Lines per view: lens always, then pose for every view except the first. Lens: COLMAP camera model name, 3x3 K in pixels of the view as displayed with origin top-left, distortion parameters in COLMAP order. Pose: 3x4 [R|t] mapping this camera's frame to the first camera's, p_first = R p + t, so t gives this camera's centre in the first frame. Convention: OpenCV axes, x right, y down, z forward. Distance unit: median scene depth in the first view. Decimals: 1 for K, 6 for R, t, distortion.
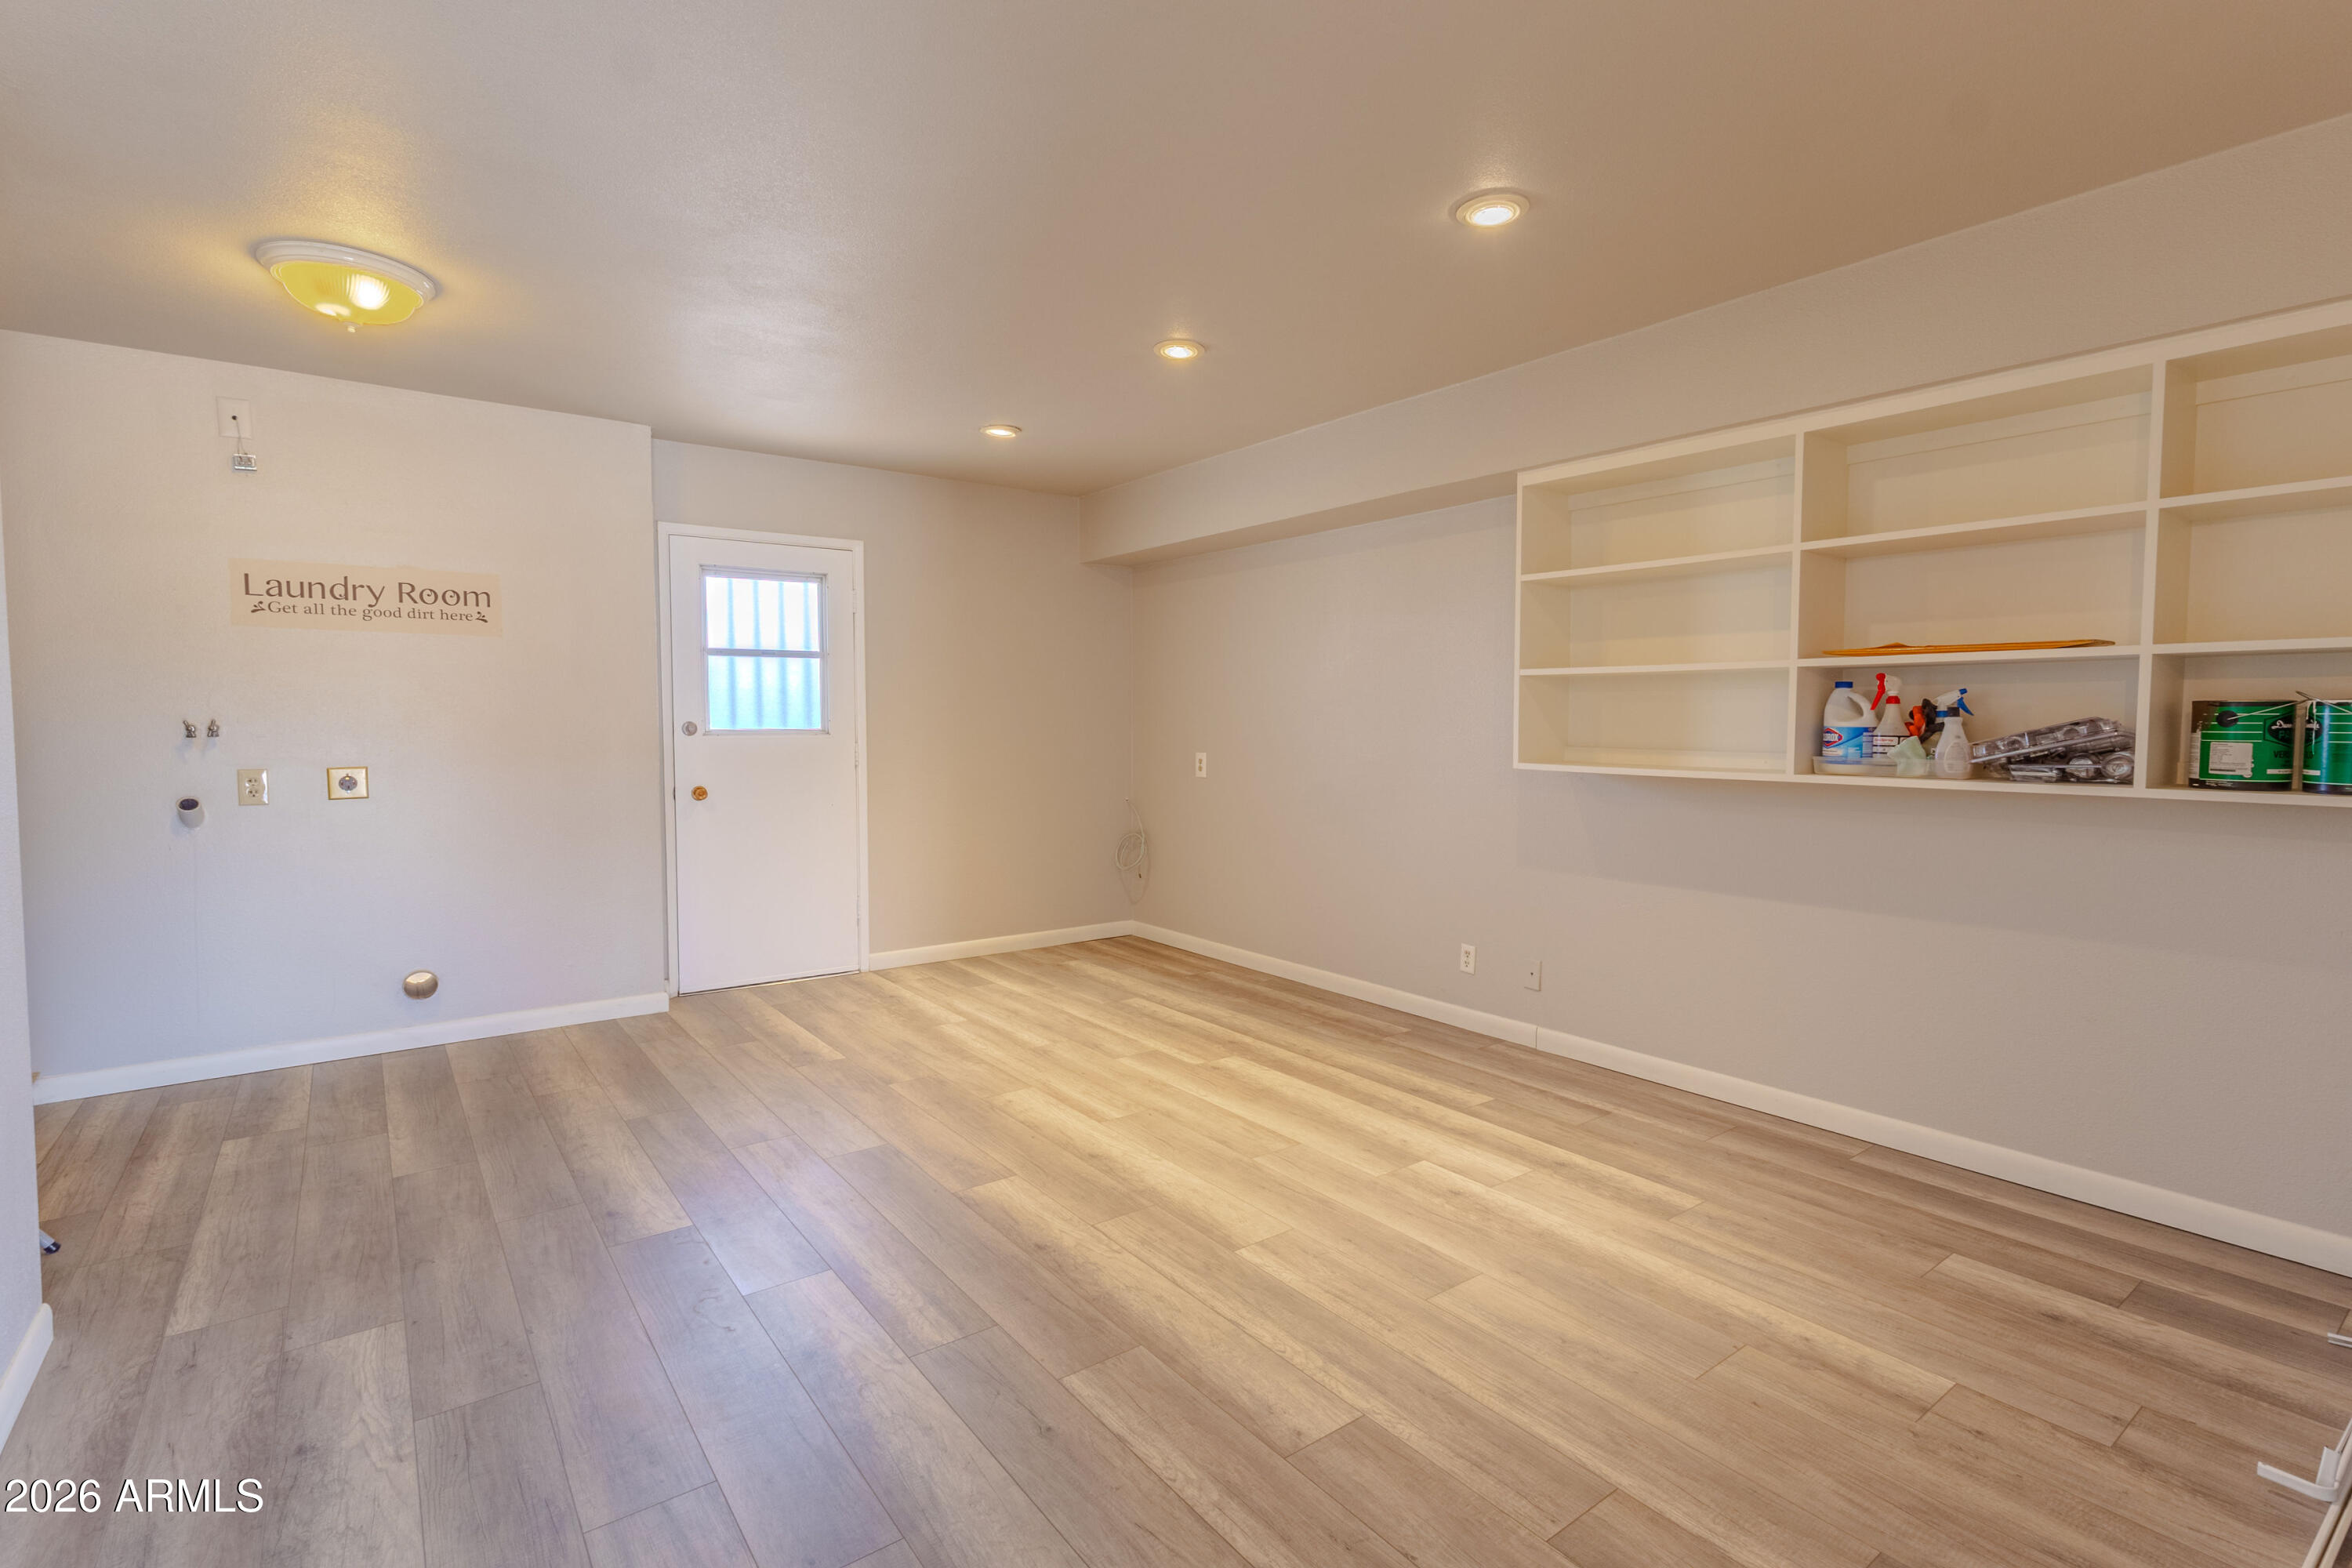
lens RADIAL K [[1089.9, 0, 1176.0], [0, 1089.9, 784.0], [0, 0, 1]] dist [-0.001615, 0.000296]
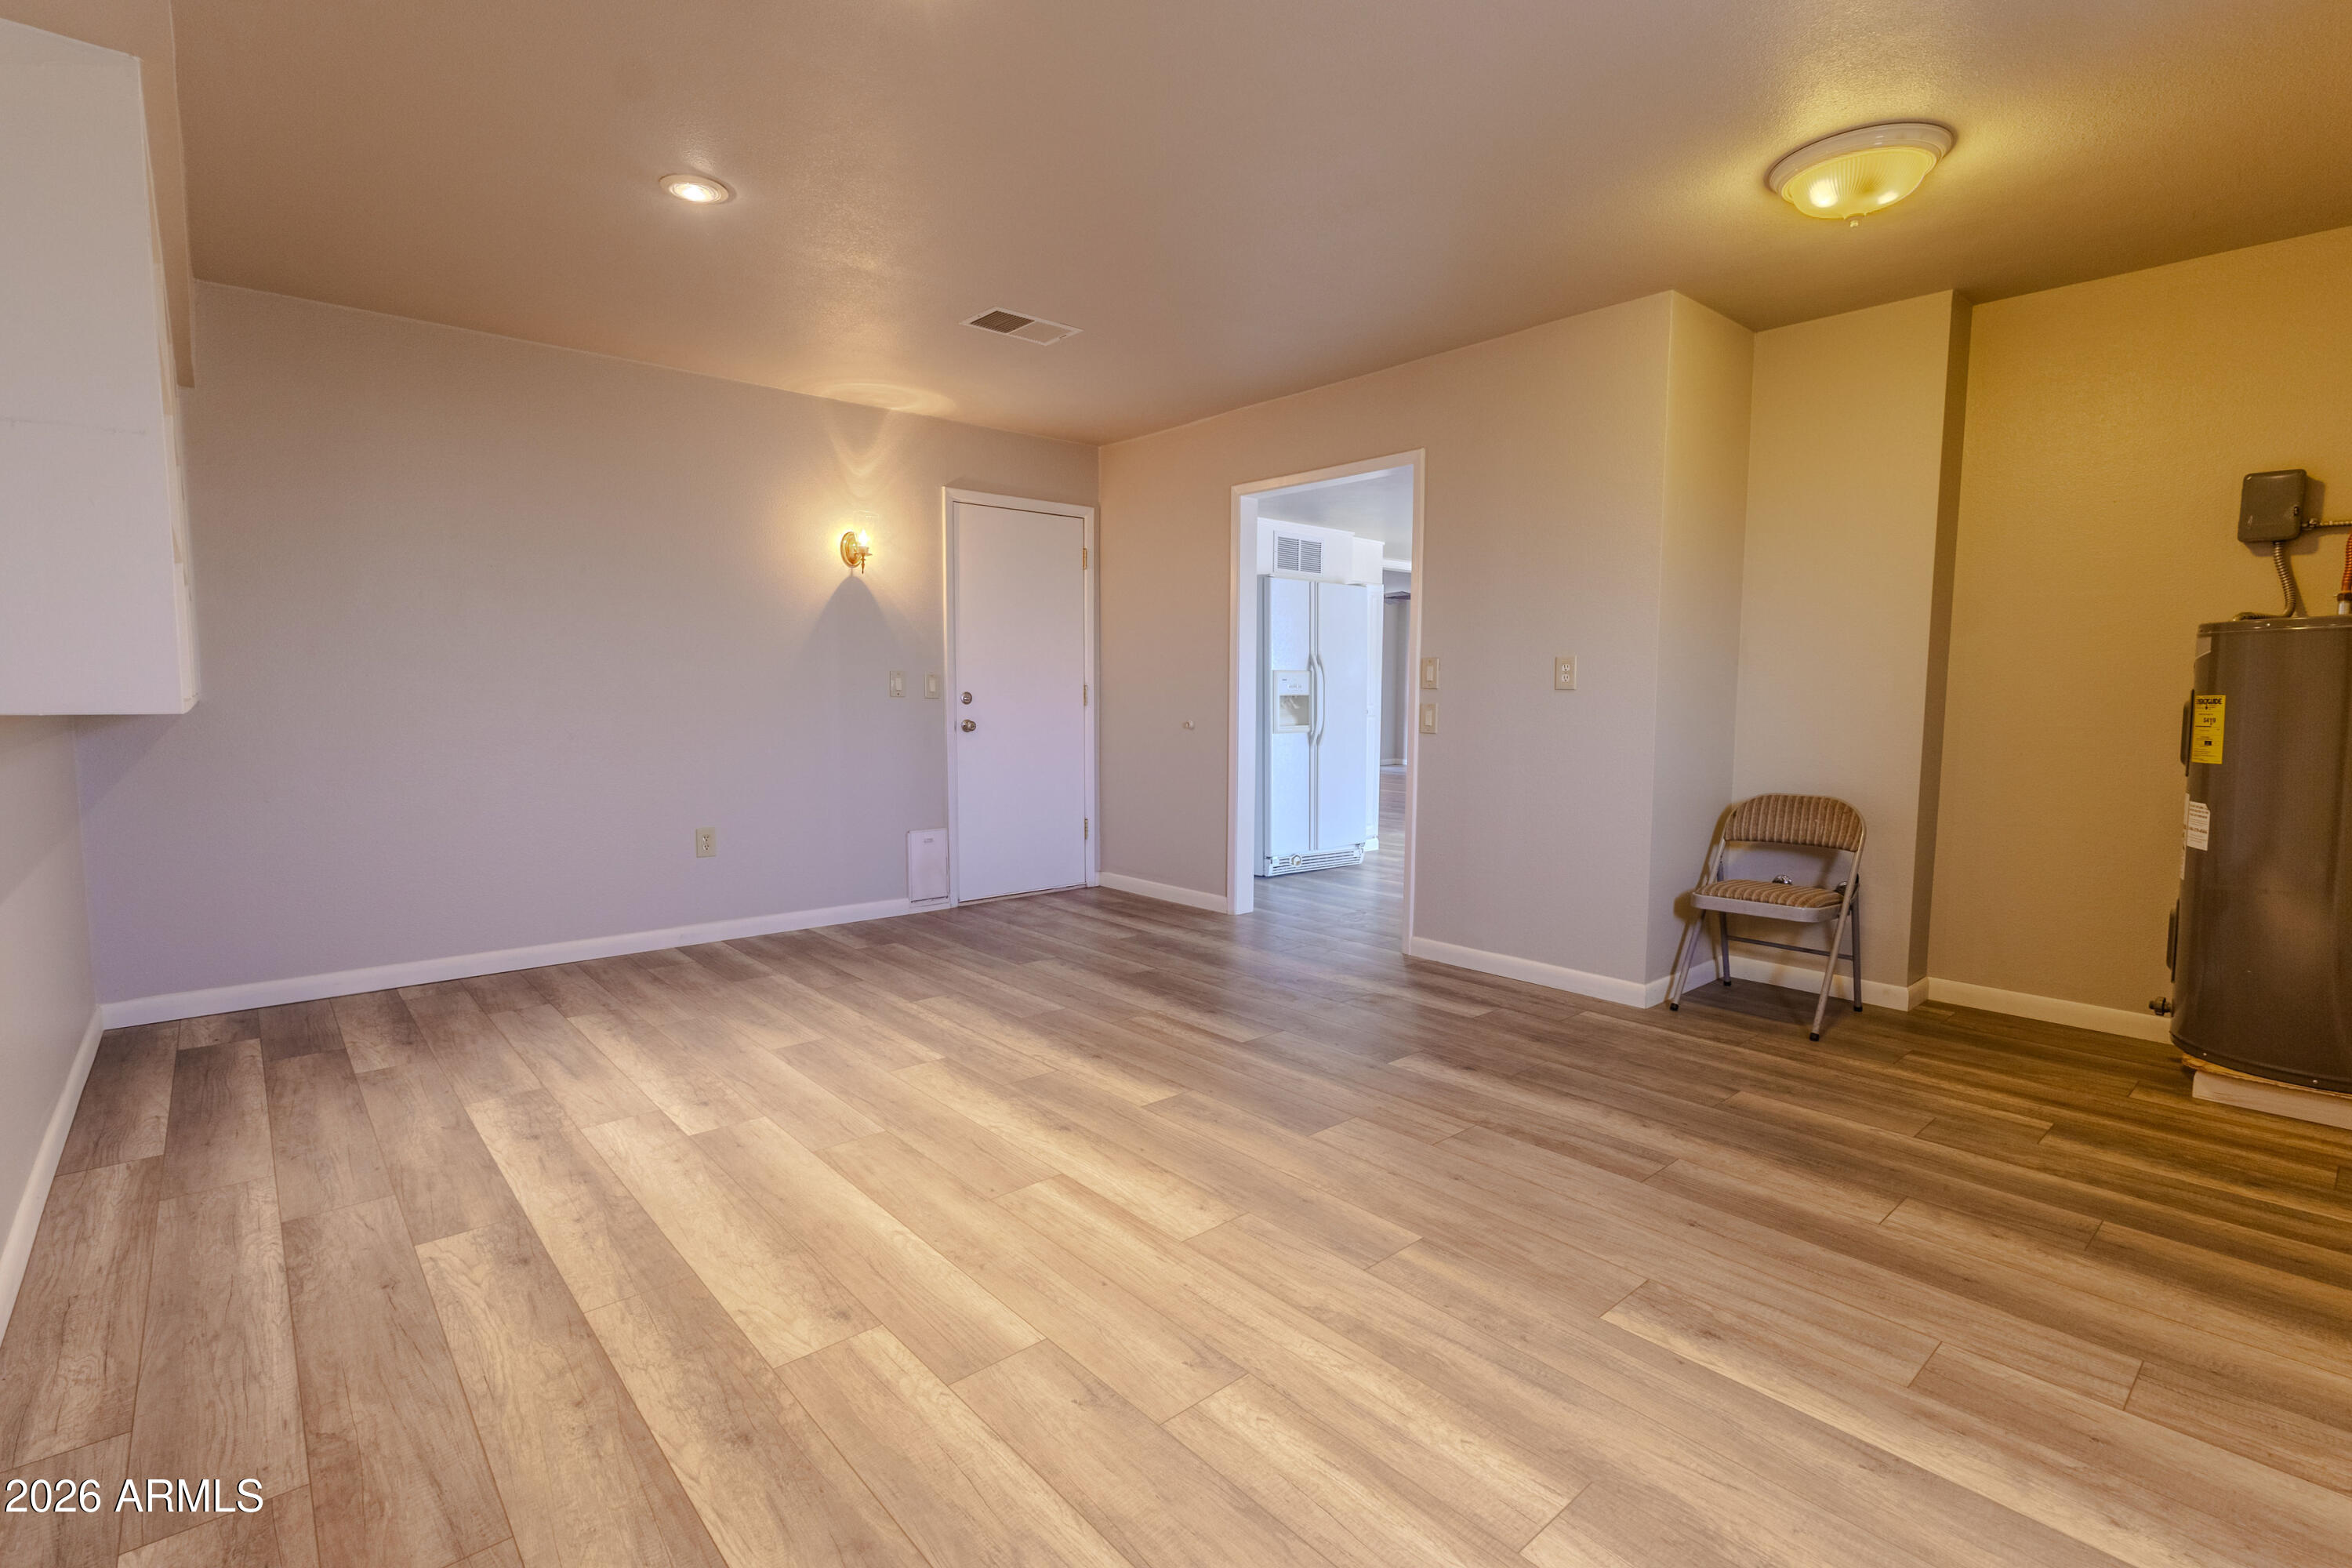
lens RADIAL K [[1089.9, 0, 1176.0], [0, 1089.9, 784.0], [0, 0, 1]] dist [-0.001615, 0.000296]
pose [[-0.996963, 0.000834, -0.077877, -0.096998], [-0.010639, 0.989112, 0.146782, -0.070005], [0.077151, 0.147165, -0.986098, 1.838361]]
